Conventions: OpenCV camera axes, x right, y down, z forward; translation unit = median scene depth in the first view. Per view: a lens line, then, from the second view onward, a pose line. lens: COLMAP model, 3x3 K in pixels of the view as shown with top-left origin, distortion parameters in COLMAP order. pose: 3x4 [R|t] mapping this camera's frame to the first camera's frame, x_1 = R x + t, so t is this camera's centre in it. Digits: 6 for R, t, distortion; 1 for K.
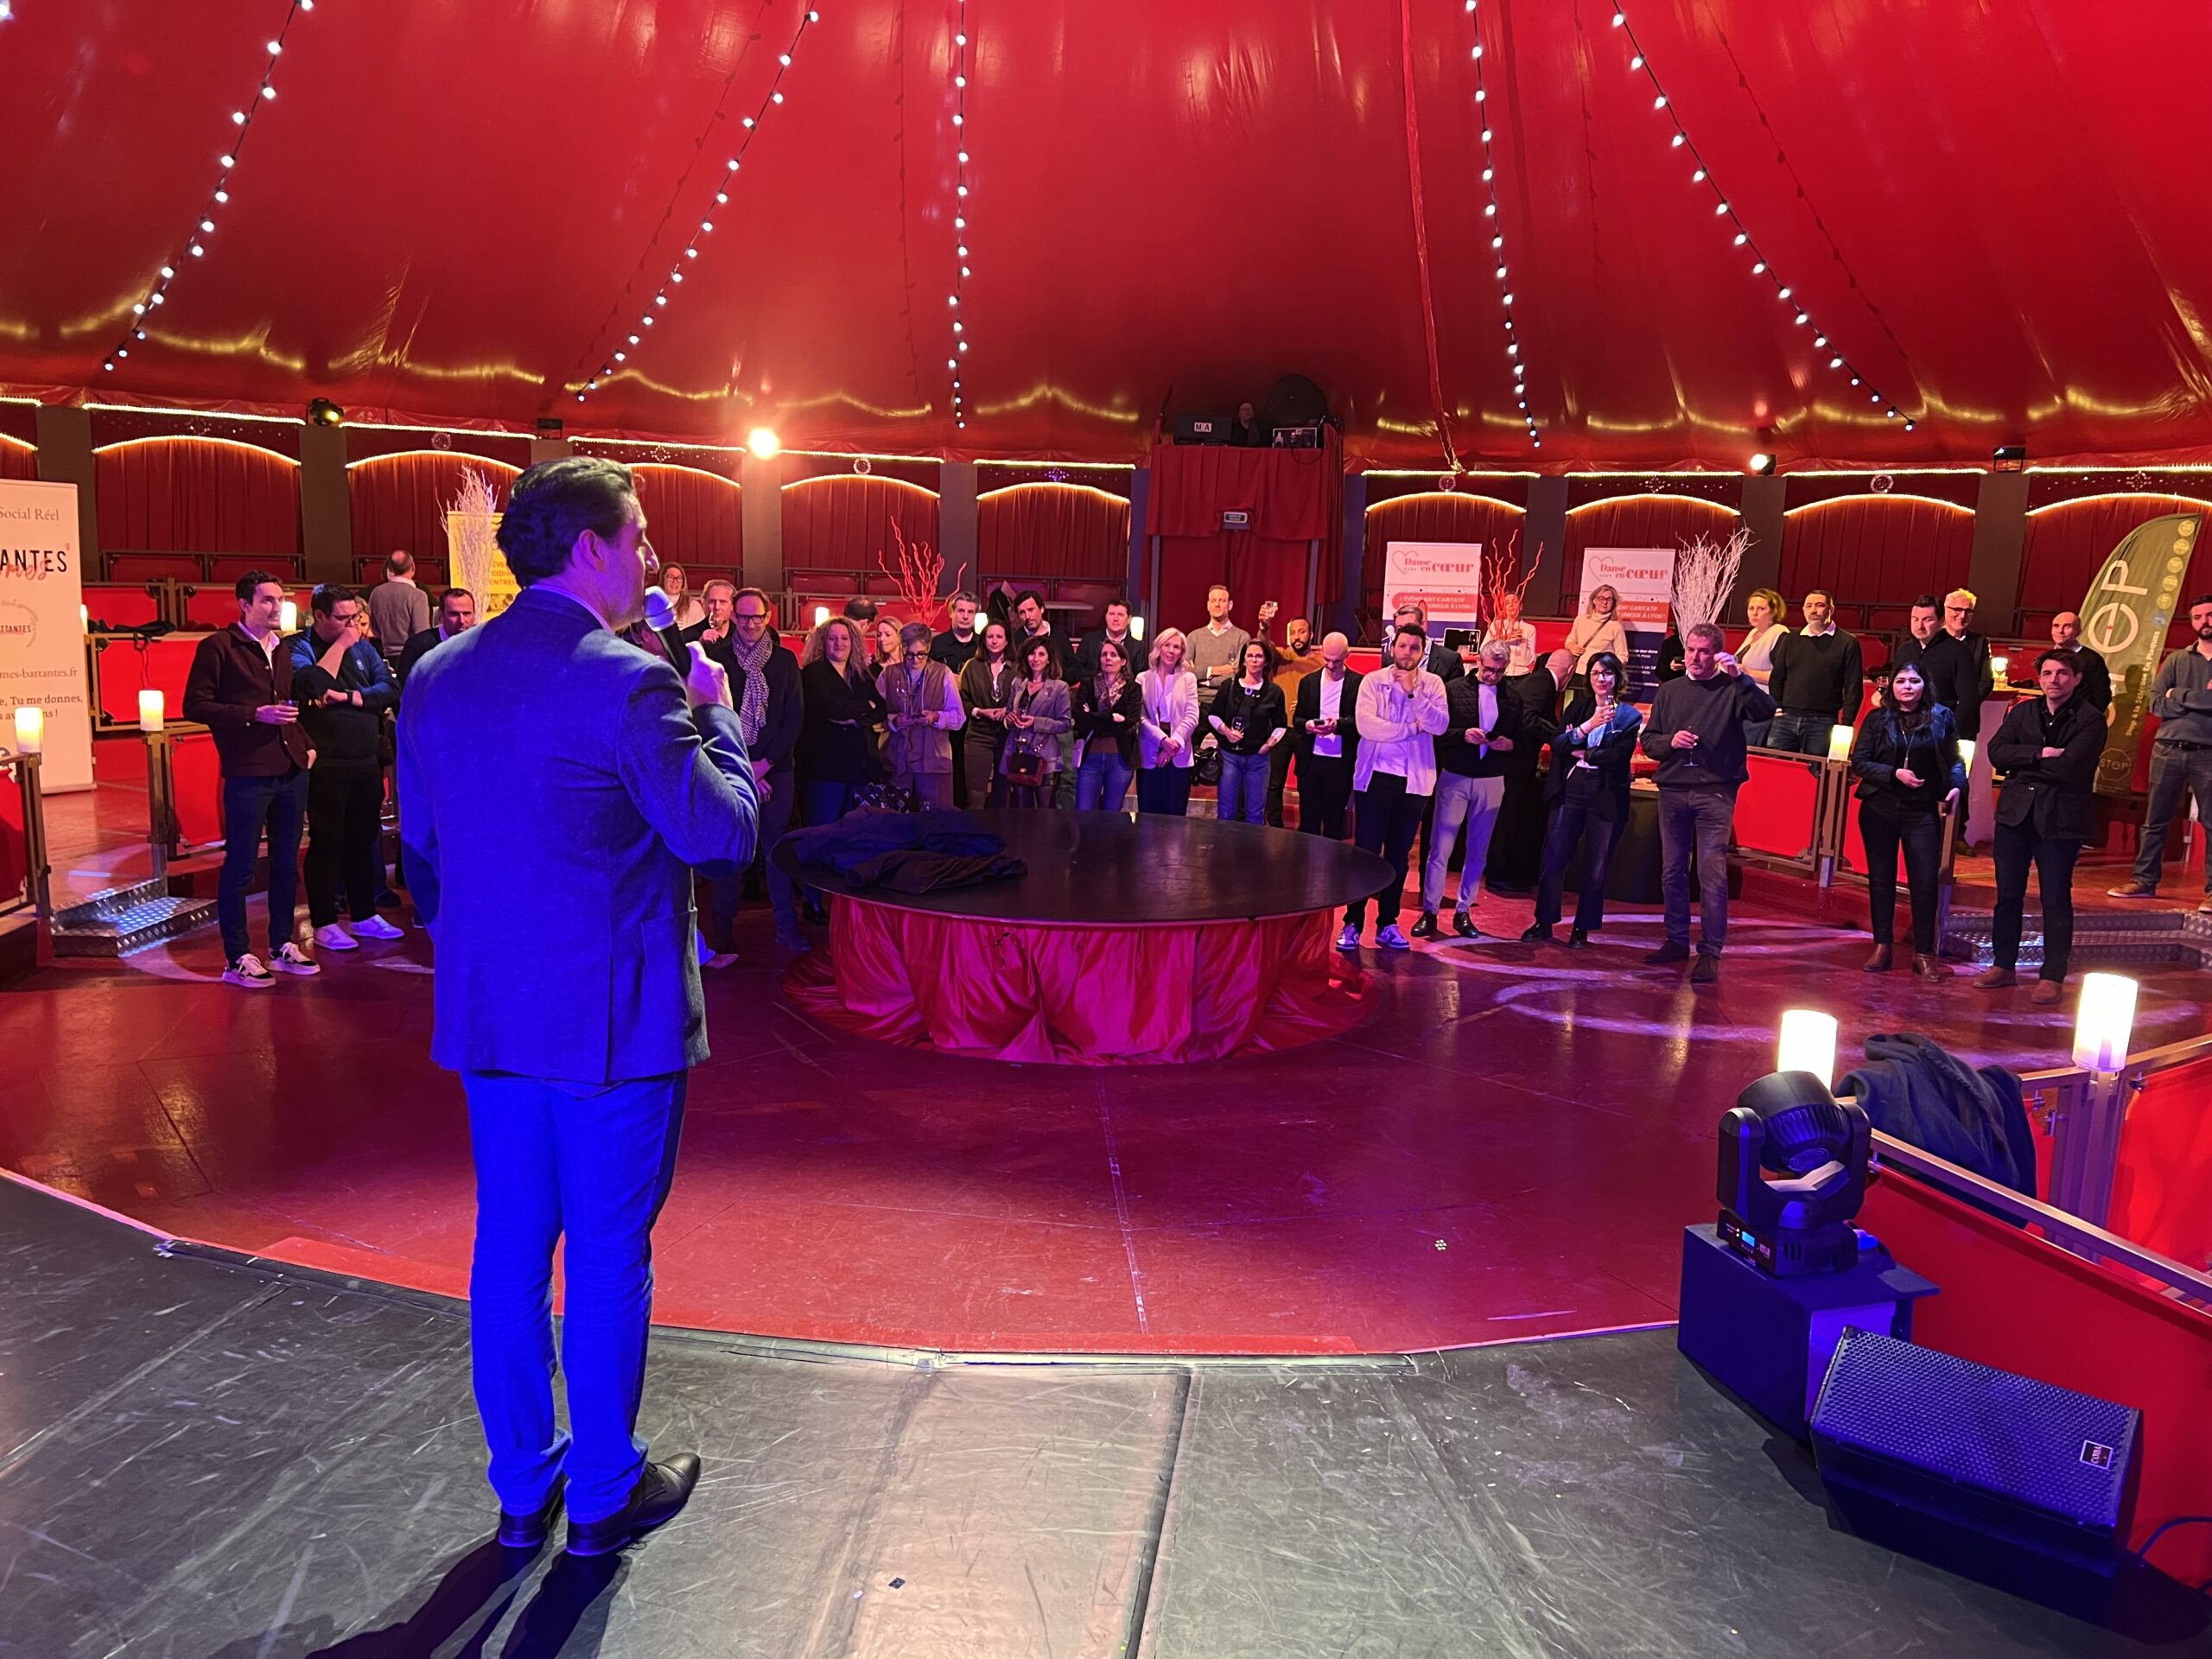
lens RADIAL K [[1653.1, 0, 1106.0], [0, 1653.1, 829.5], [0, 0, 1]] dist [0.089987, -0.134030]
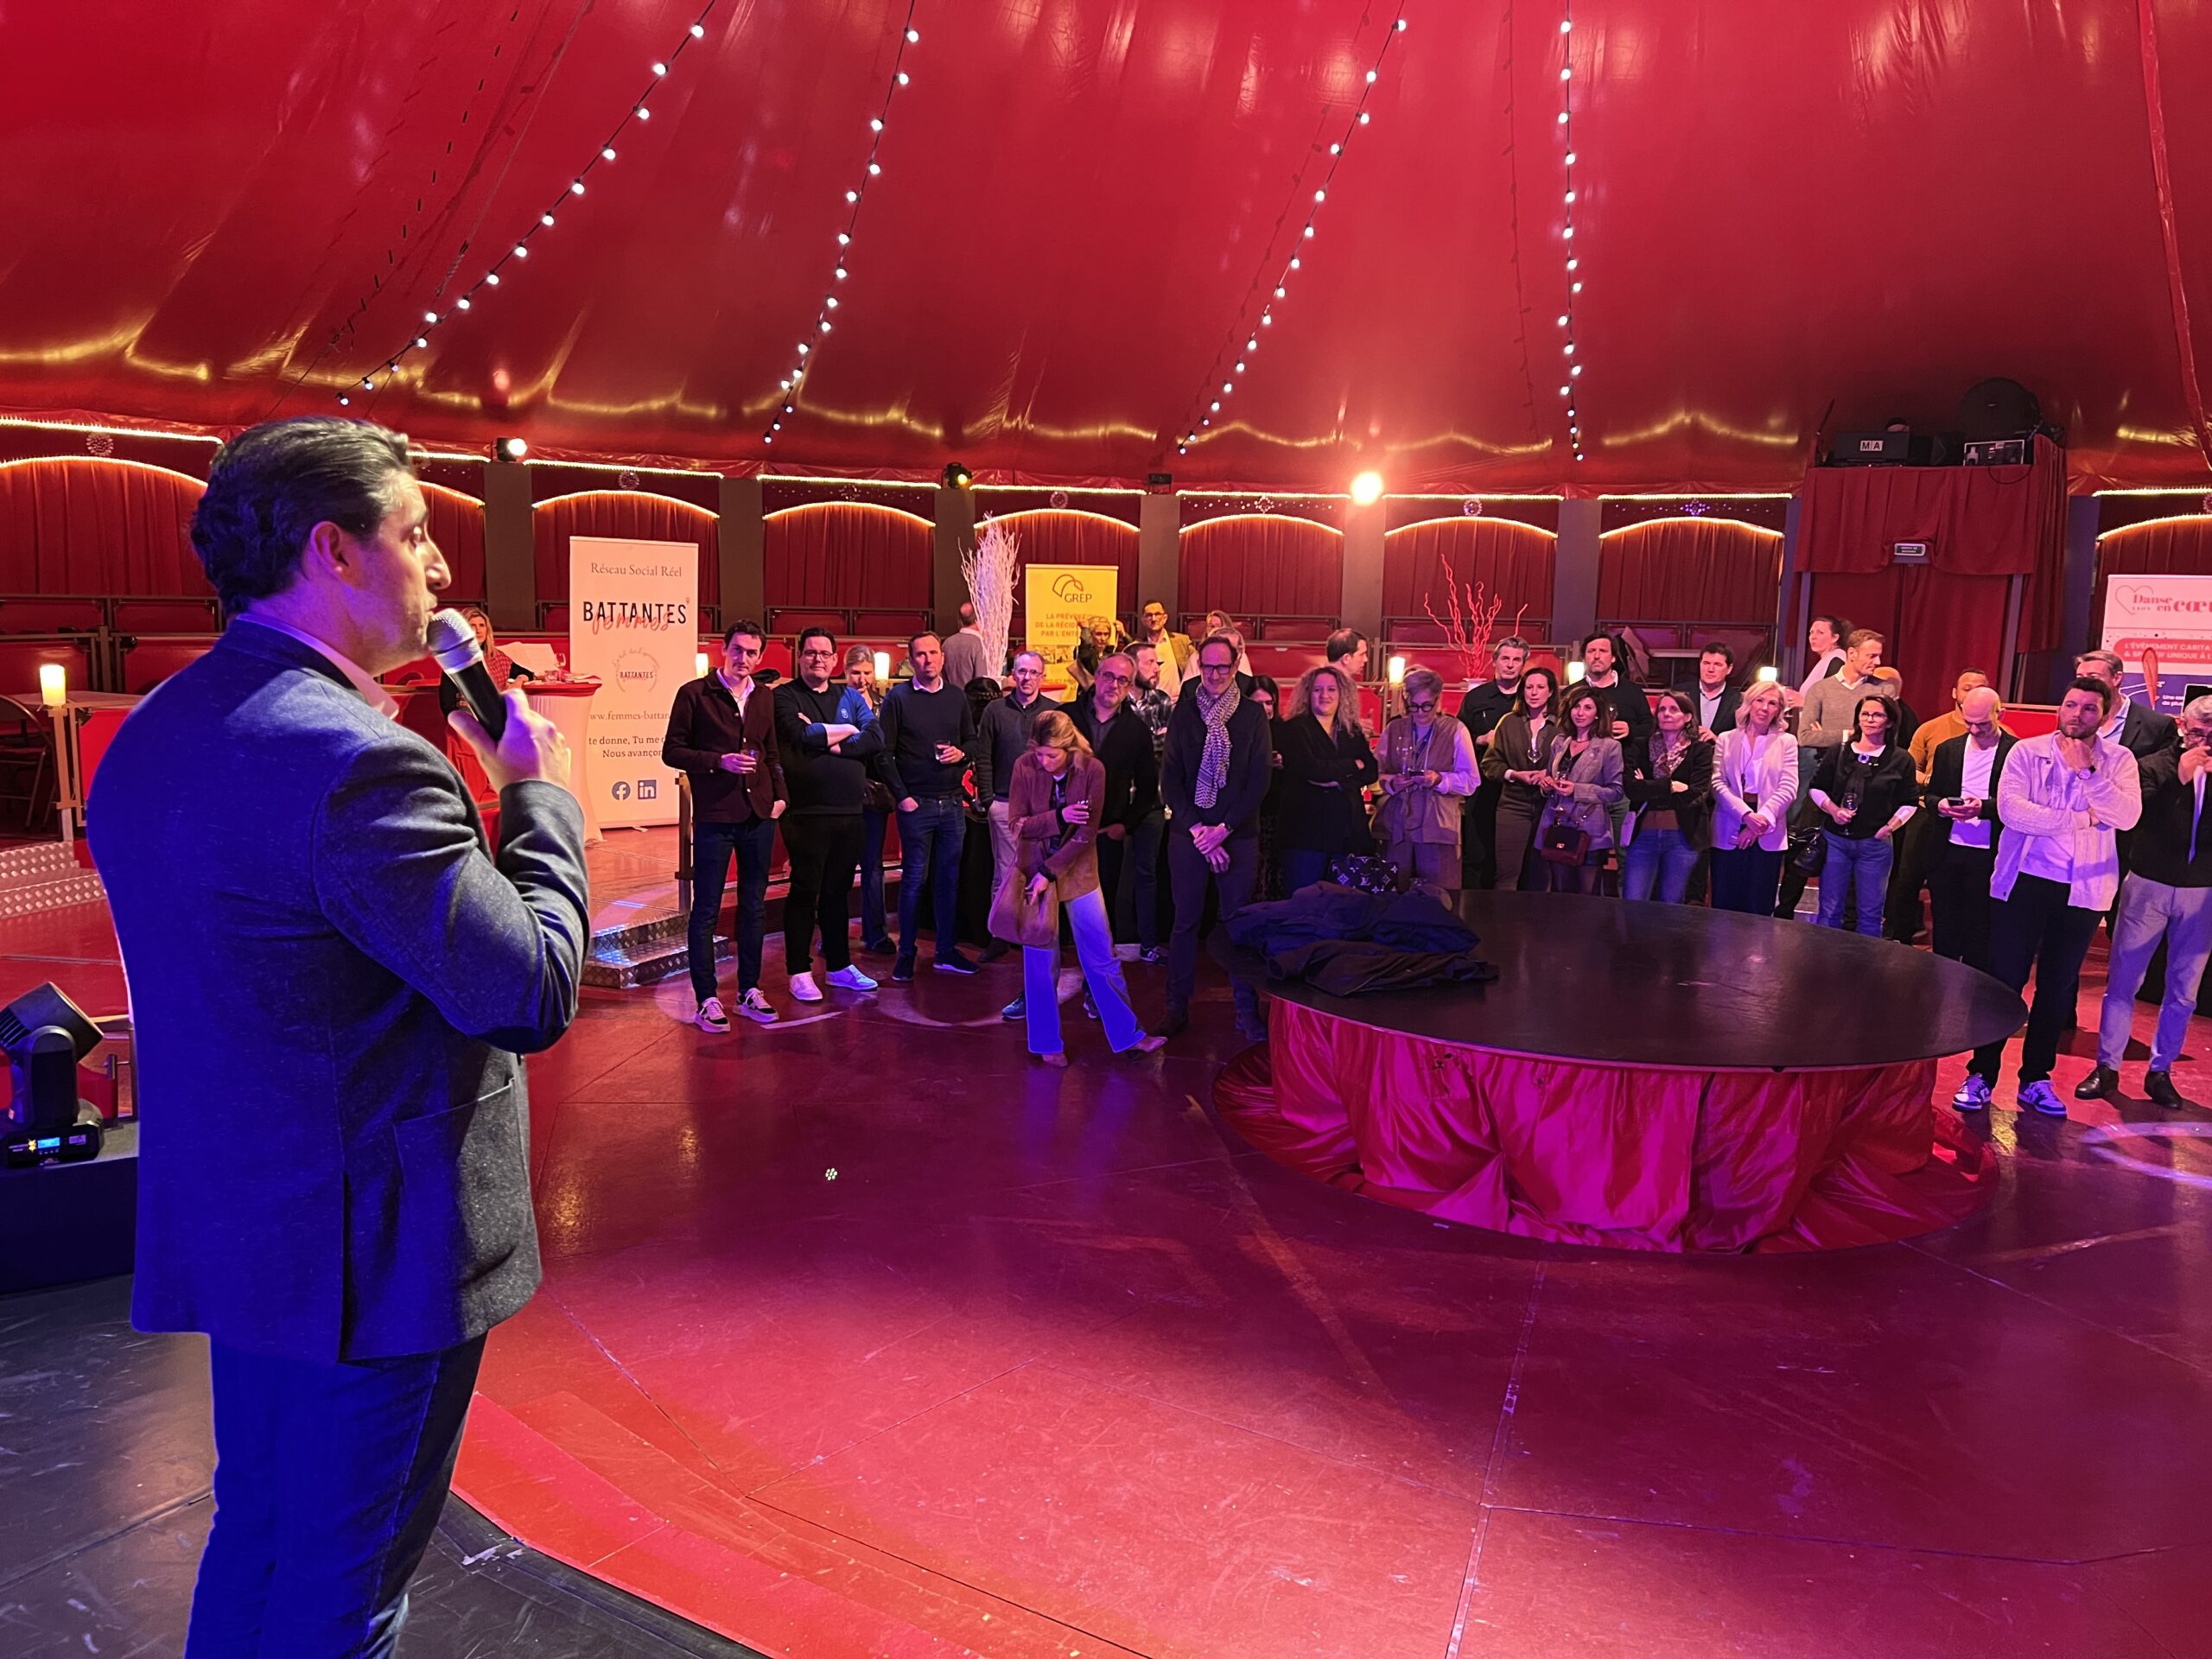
lens RADIAL K [[1649.7, 0, 1097.2], [0, 1649.7, 817.8], [0, 0, 1]] dist [0.091512, -0.126211]
pose [[0.920303, 0.040655, -0.389089, 0.058380], [-0.055192, 0.998131, -0.026251, -0.013841], [0.387294, 0.045633, 0.920826, 0.115948]]
